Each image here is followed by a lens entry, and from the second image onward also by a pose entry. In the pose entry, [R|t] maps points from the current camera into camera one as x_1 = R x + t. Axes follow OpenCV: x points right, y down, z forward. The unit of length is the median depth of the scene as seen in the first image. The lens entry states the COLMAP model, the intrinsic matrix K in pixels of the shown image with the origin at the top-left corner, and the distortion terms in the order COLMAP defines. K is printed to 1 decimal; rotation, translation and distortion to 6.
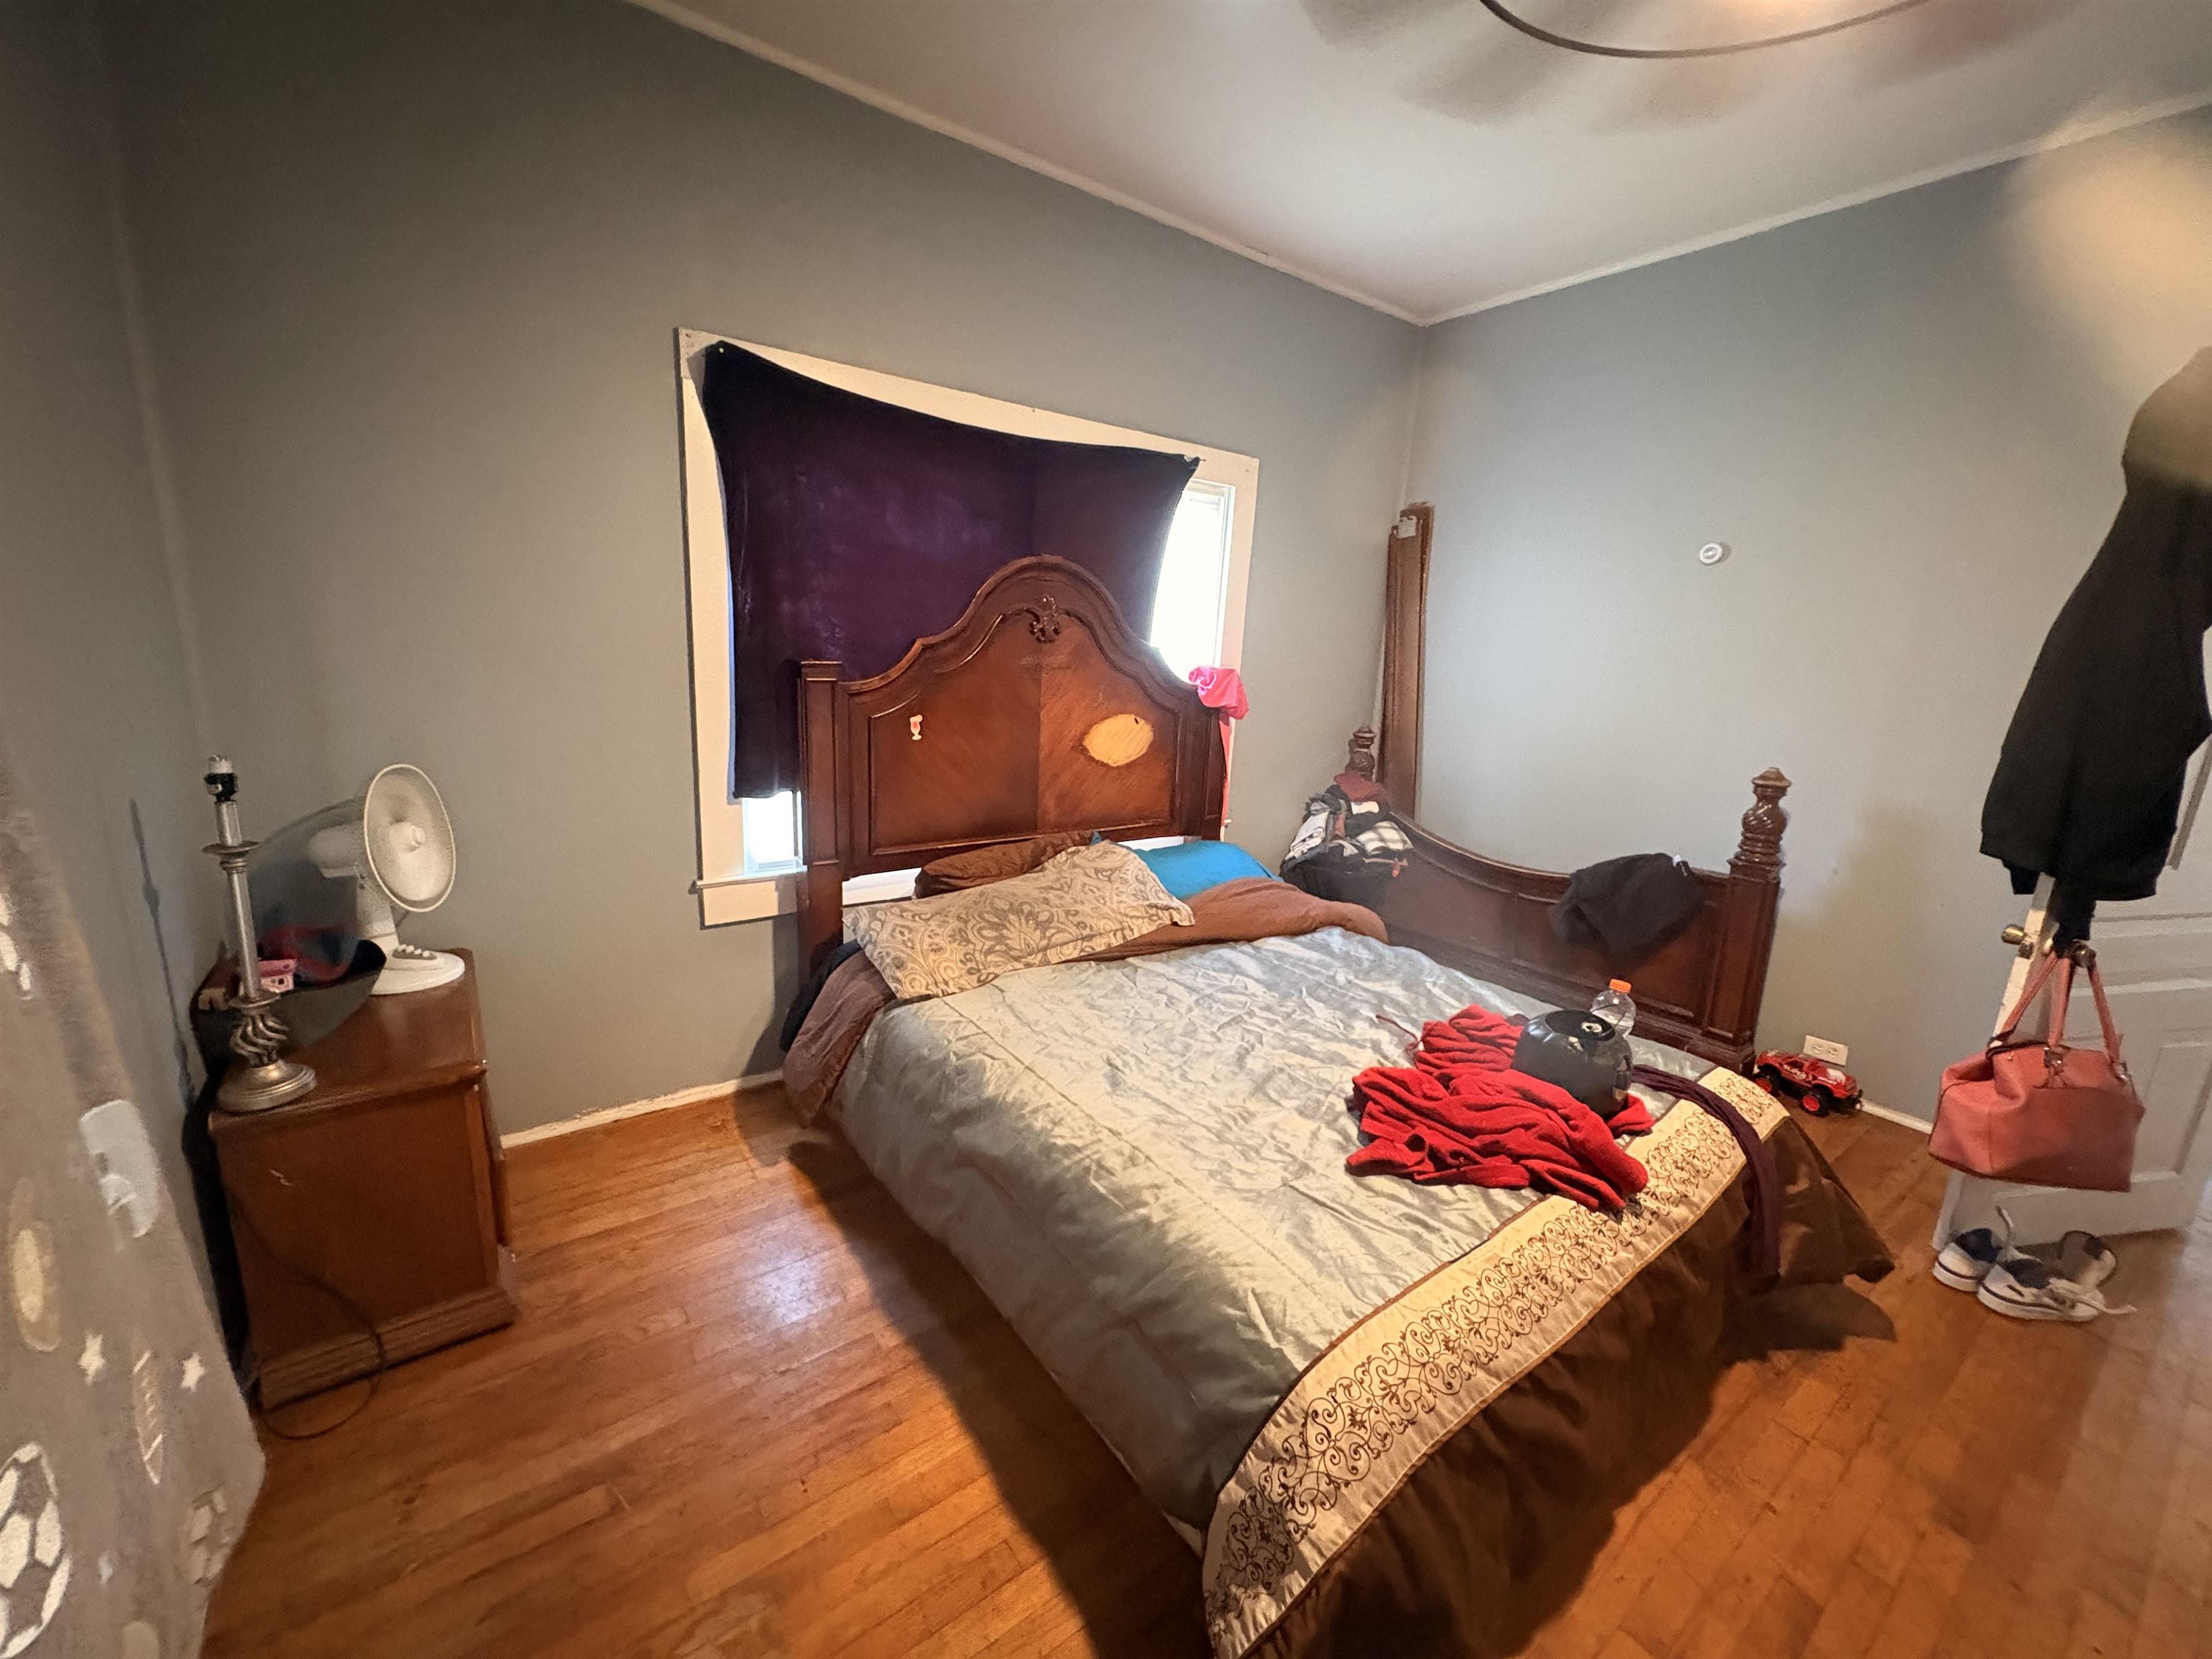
lens RADIAL K [[881.9, 0, 1103.4], [0, 881.9, 826.4], [0, 0, 1]] dist [-0.000336, 0.000409]
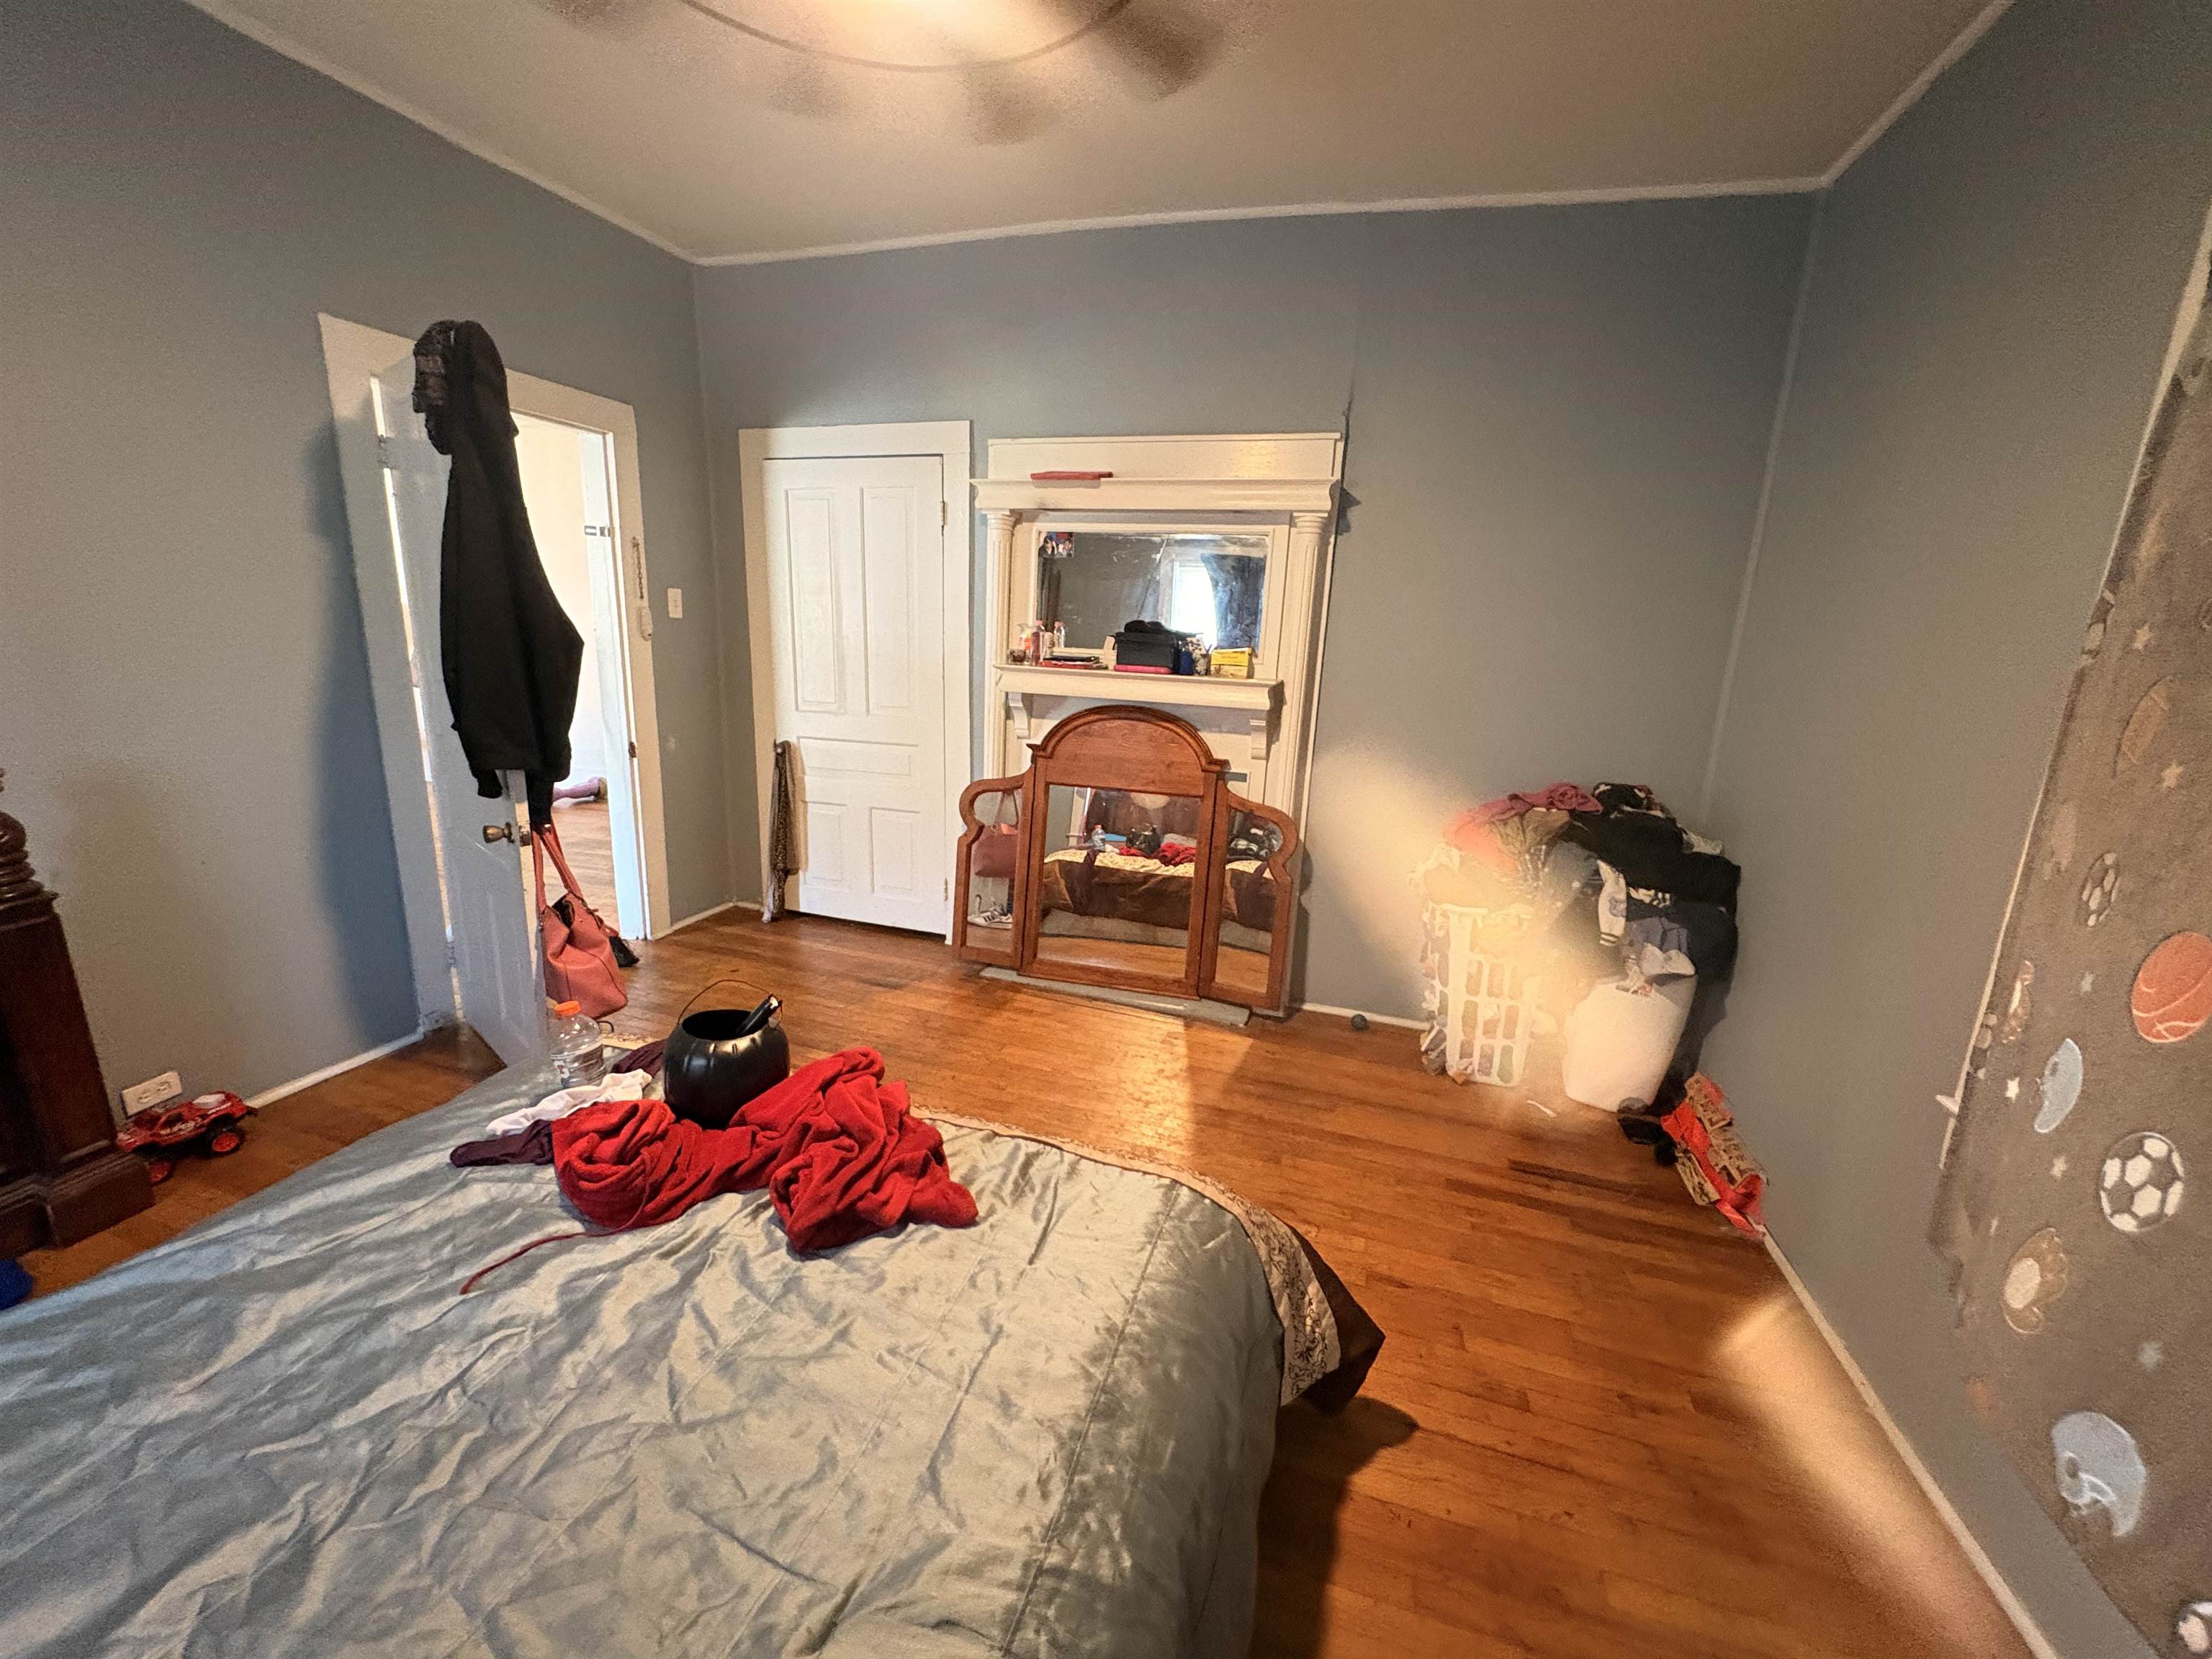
lens RADIAL K [[881.9, 0, 1103.4], [0, 881.9, 826.4], [0, 0, 1]] dist [-0.000336, 0.000409]
pose [[-0.600193, -0.246711, 0.760856, -0.284795], [0.103613, 0.919246, 0.379803, -0.226660], [-0.793116, 0.306790, -0.526163, 0.942505]]
